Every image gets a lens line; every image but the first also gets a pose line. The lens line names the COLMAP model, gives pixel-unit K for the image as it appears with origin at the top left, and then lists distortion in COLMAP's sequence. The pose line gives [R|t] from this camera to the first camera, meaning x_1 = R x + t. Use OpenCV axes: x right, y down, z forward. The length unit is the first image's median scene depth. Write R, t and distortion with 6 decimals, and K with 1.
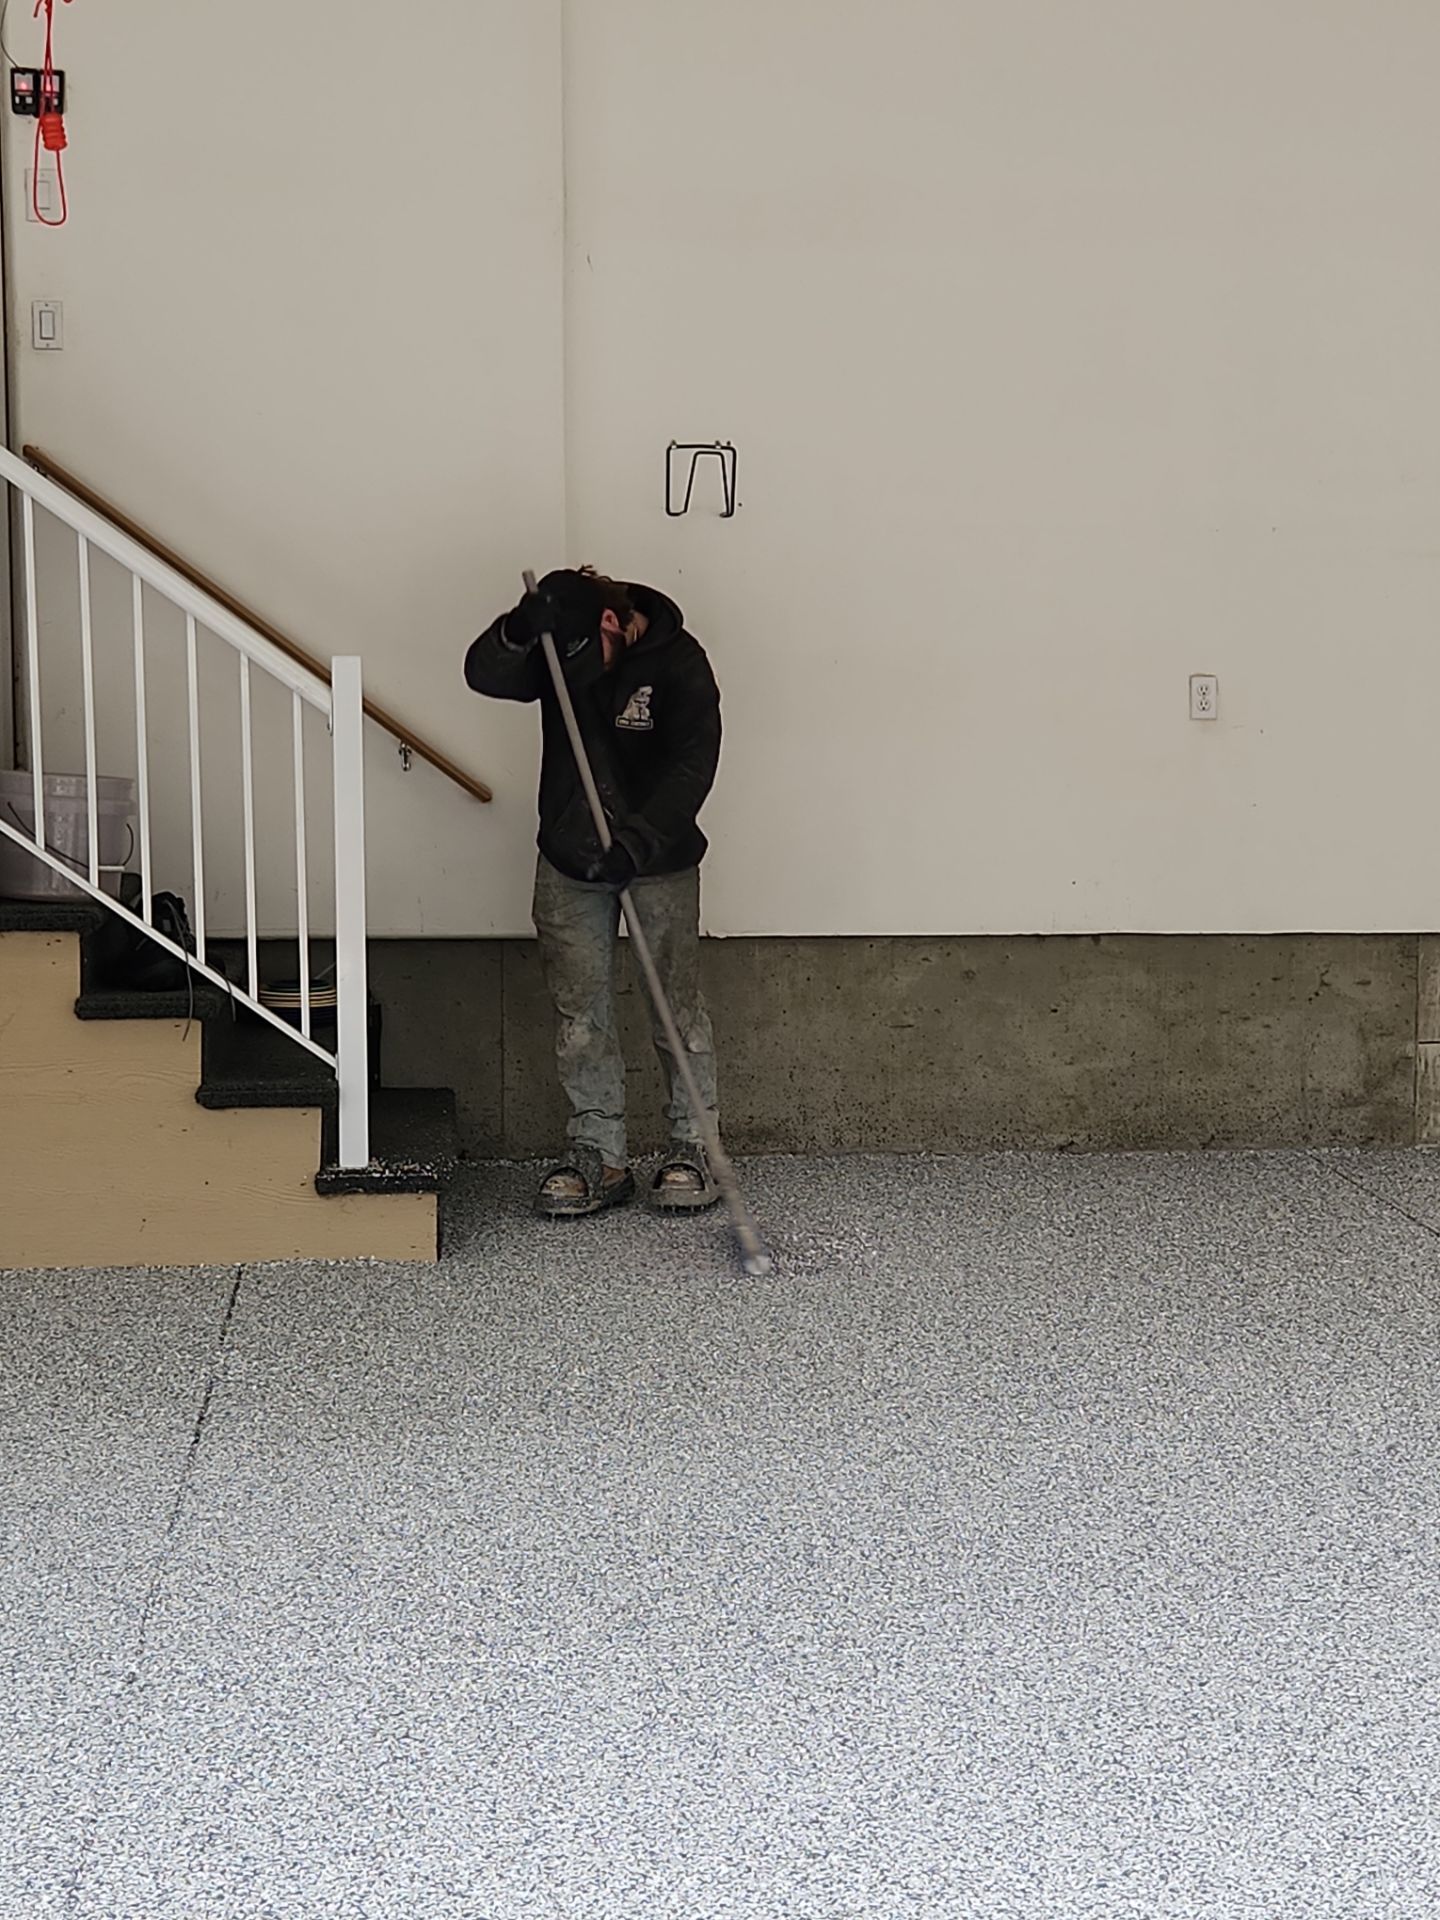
lens RADIAL K [[3091.7, 0, 784.2], [0, 3091.7, 932.9], [0, 0, 1]] dist [0.100420, -0.081941]
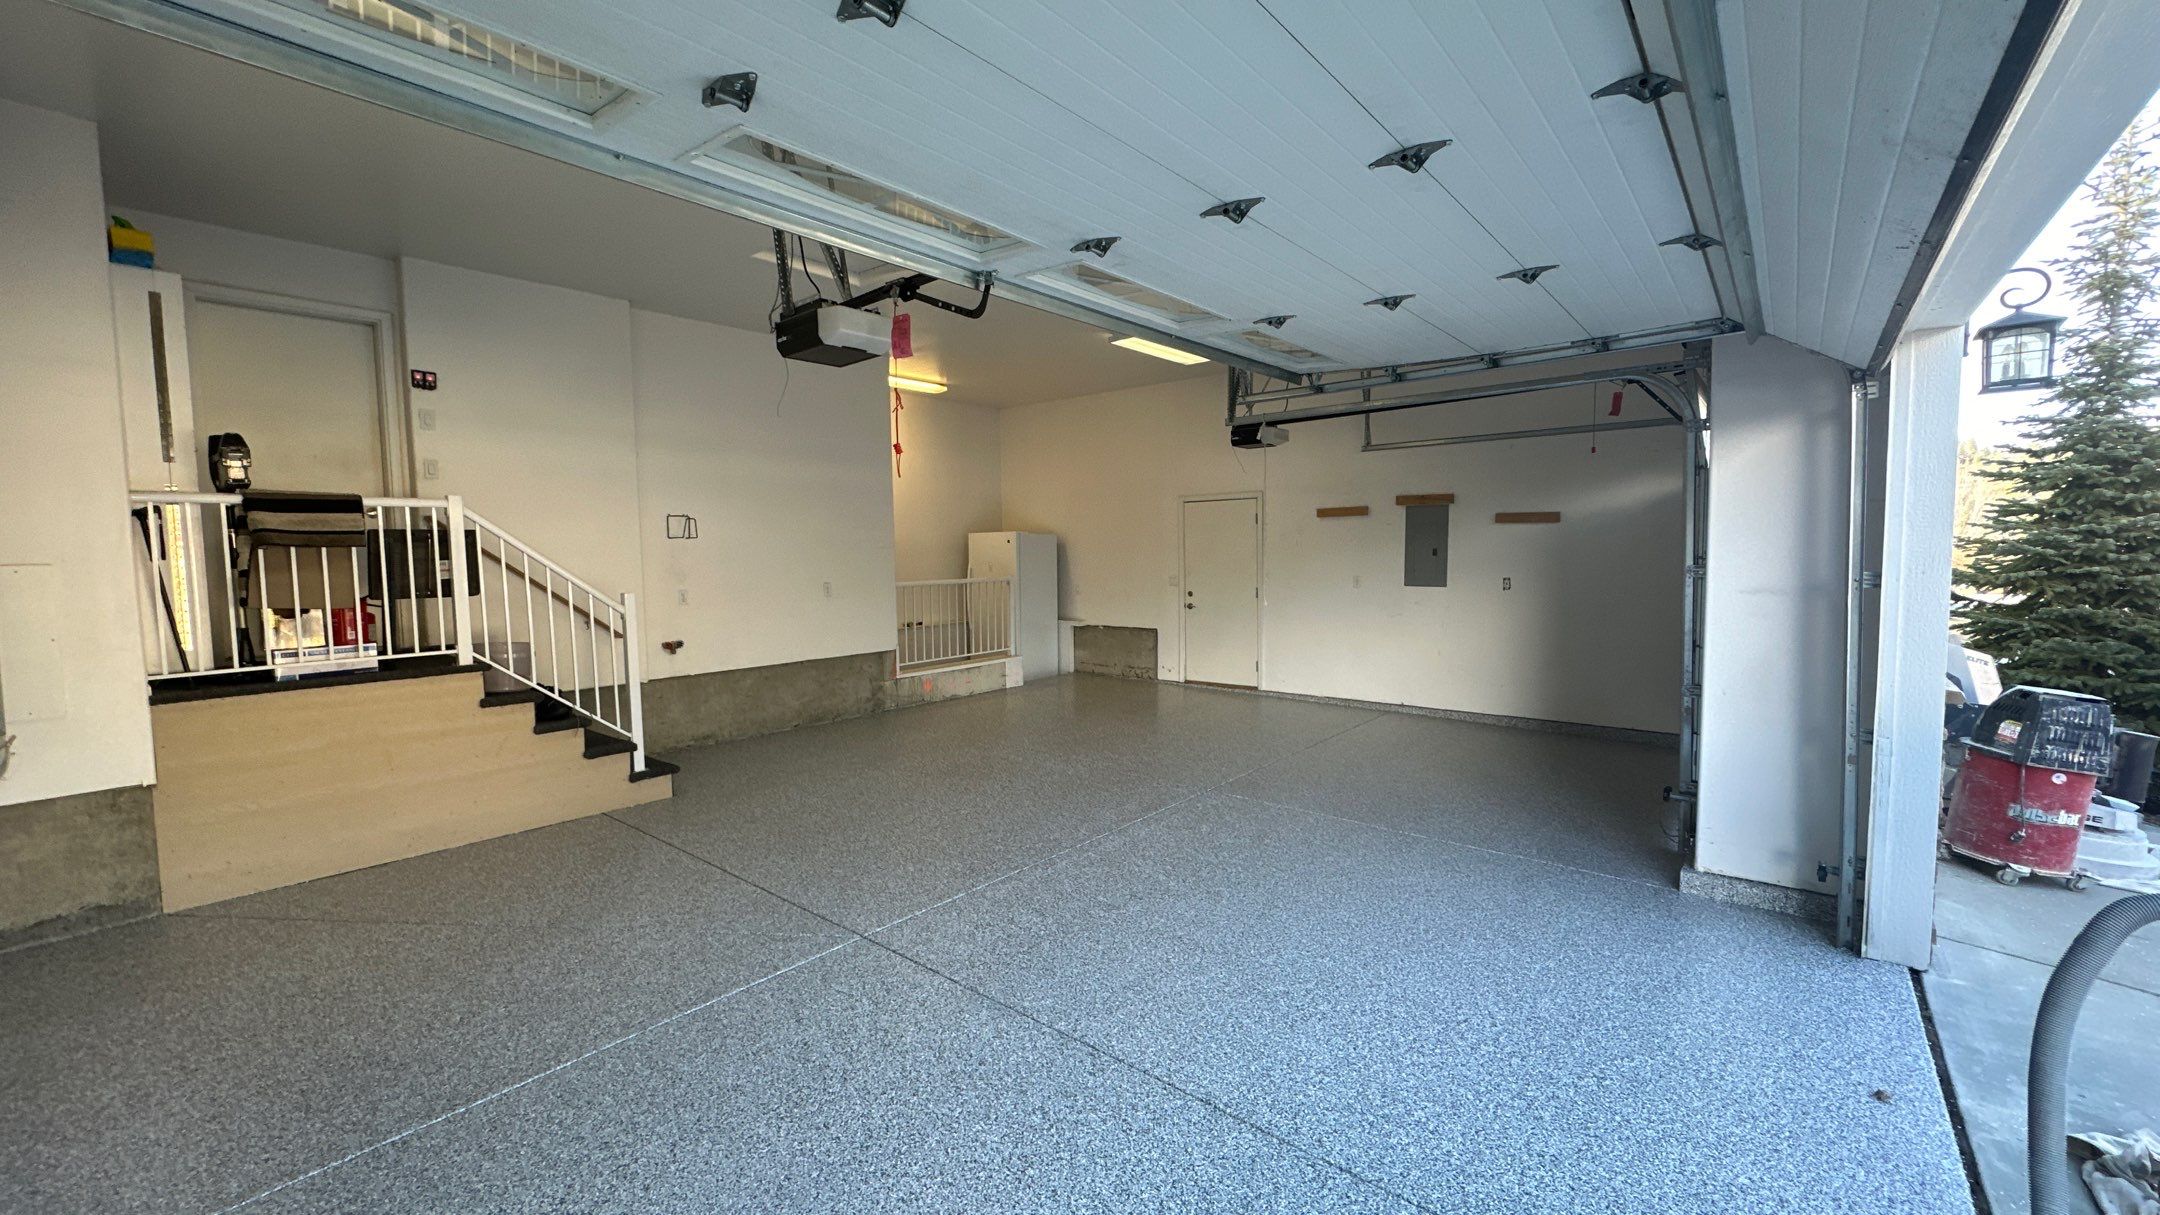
lens RADIAL K [[858.2, 0, 1083.3], [0, 858.2, 606.0], [0, 0, 1]] dist [-0.004036, 0.000562]
pose [[0.722011, -0.062206, 0.689079, -0.362165], [0.081807, 0.996639, 0.004253, -0.043566], [-0.687028, 0.053301, 0.724673, 0.130312]]
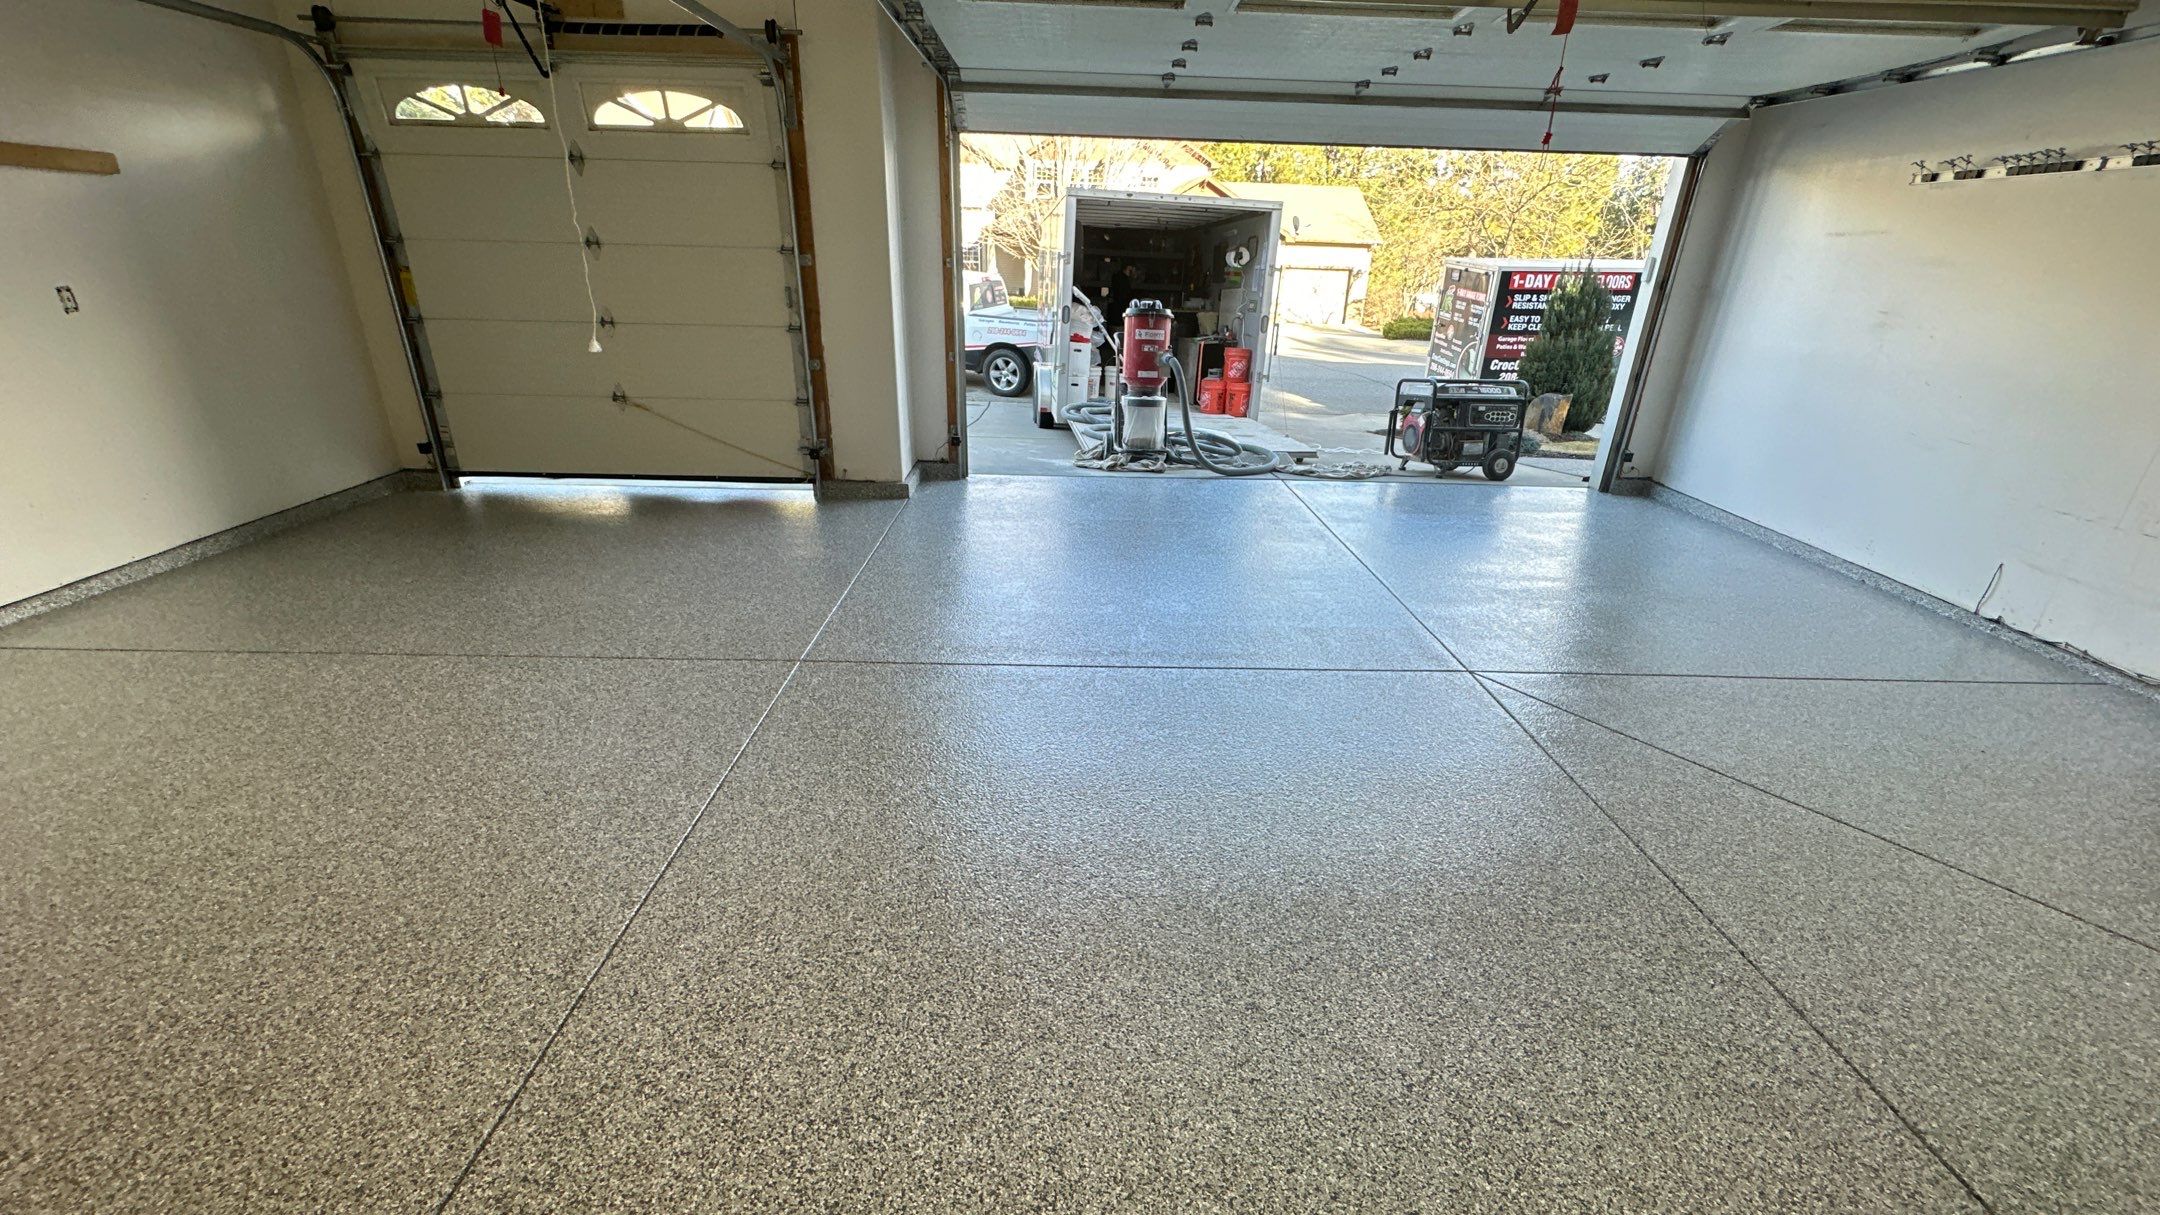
lens RADIAL K [[858.2, 0, 1083.3], [0, 858.2, 606.0], [0, 0, 1]] dist [-0.004036, 0.000562]
pose [[-0.994347, -0.069281, 0.080457, 0.061951], [-0.023127, 0.880908, 0.472723, -0.122052], [-0.103626, 0.468190, -0.877530, 1.031448]]
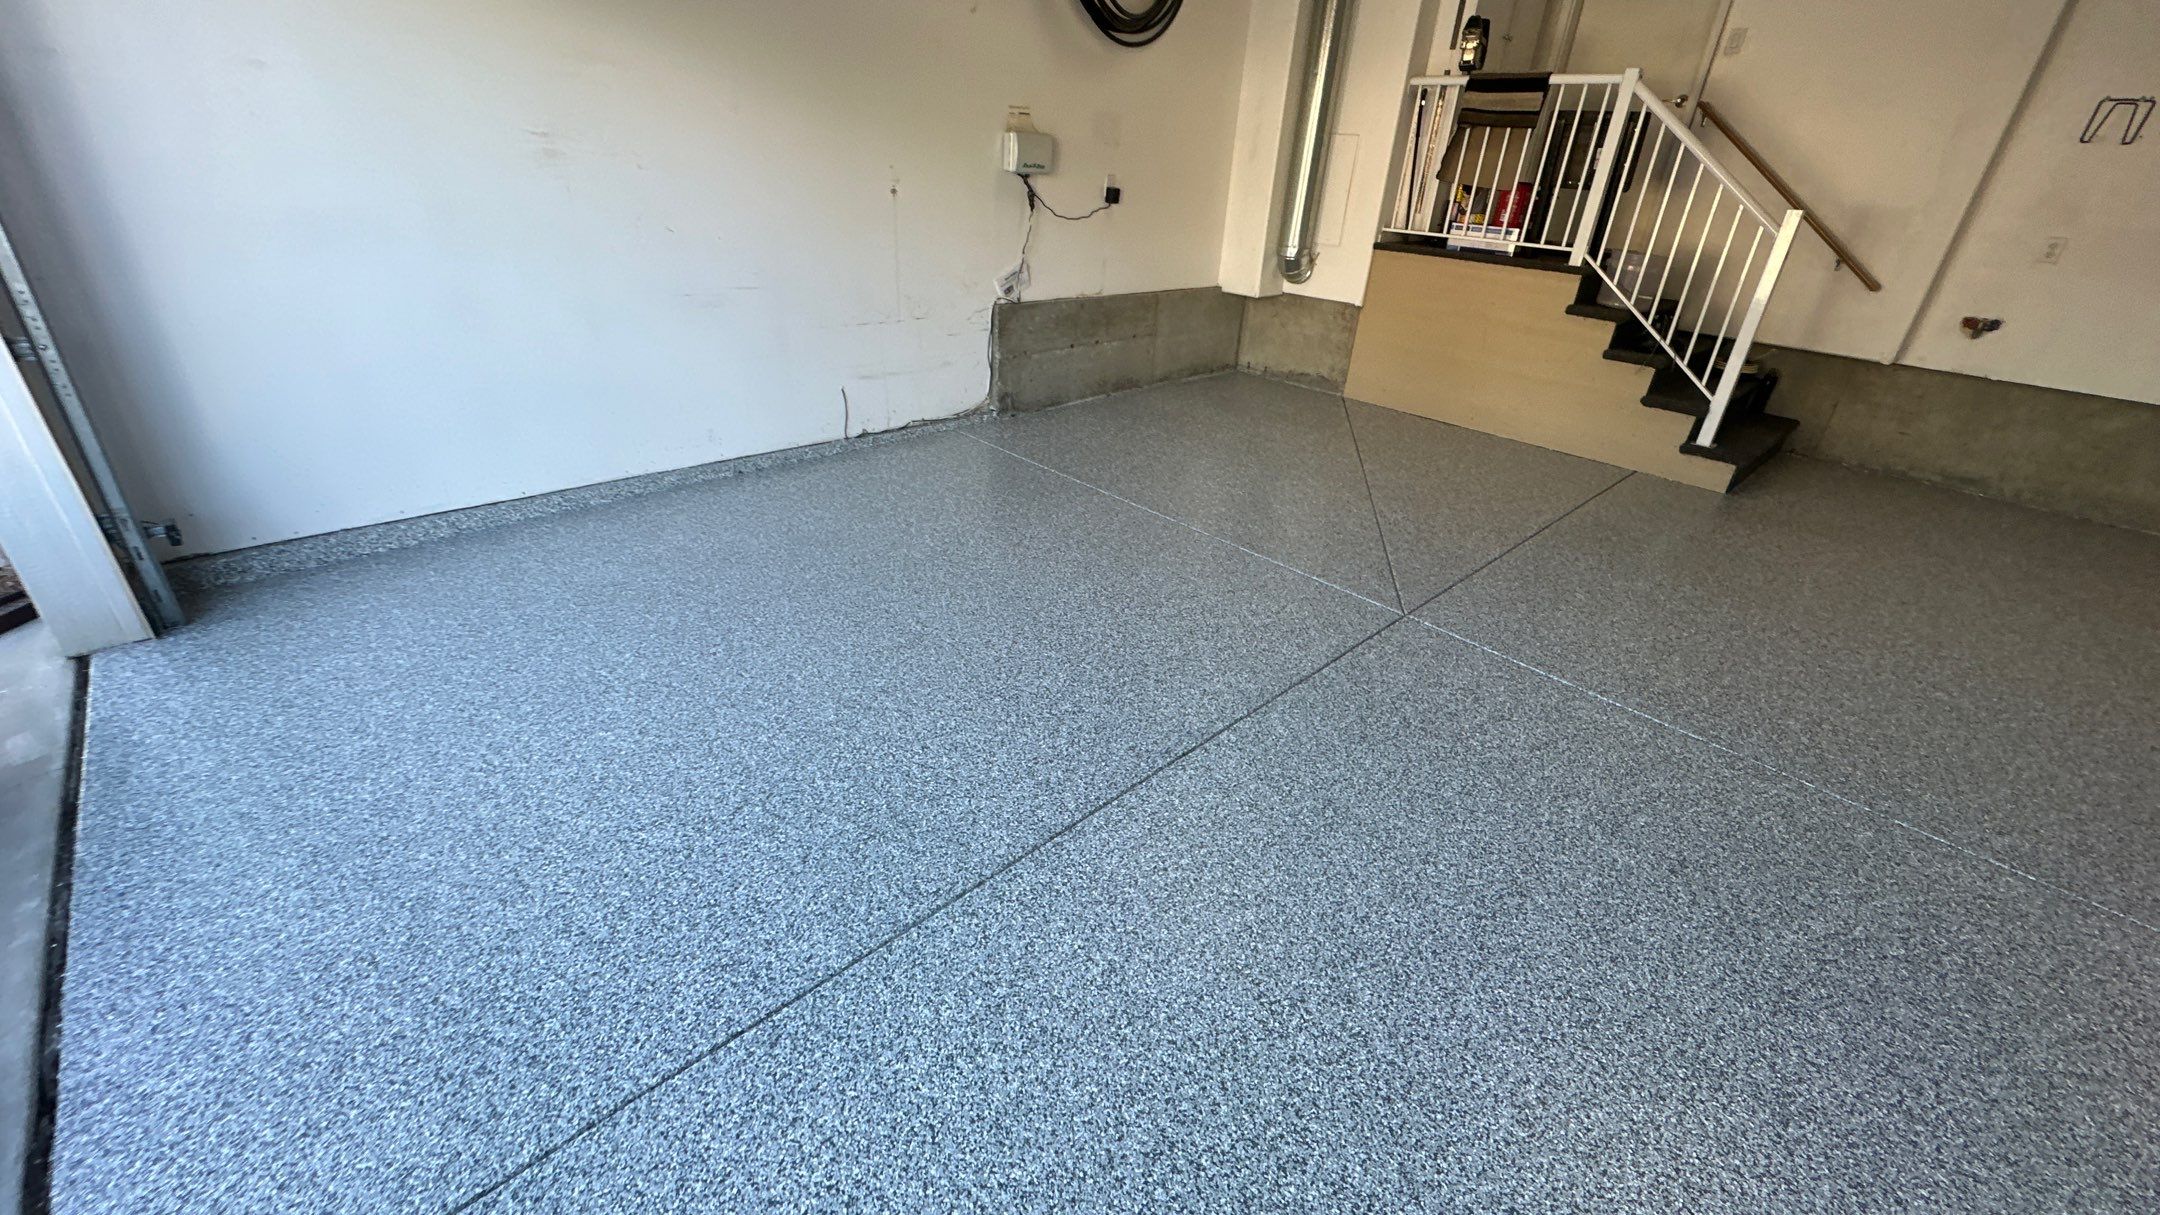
lens RADIAL K [[866.9, 0, 1083.5], [0, 866.9, 600.2], [0, 0, 1]] dist [-0.001850, -0.000069]
pose [[0.599342, 0.394295, -0.696650, 0.081378], [-0.128043, 0.906292, 0.402791, -0.021689], [0.790186, -0.152208, 0.593665, 0.205295]]
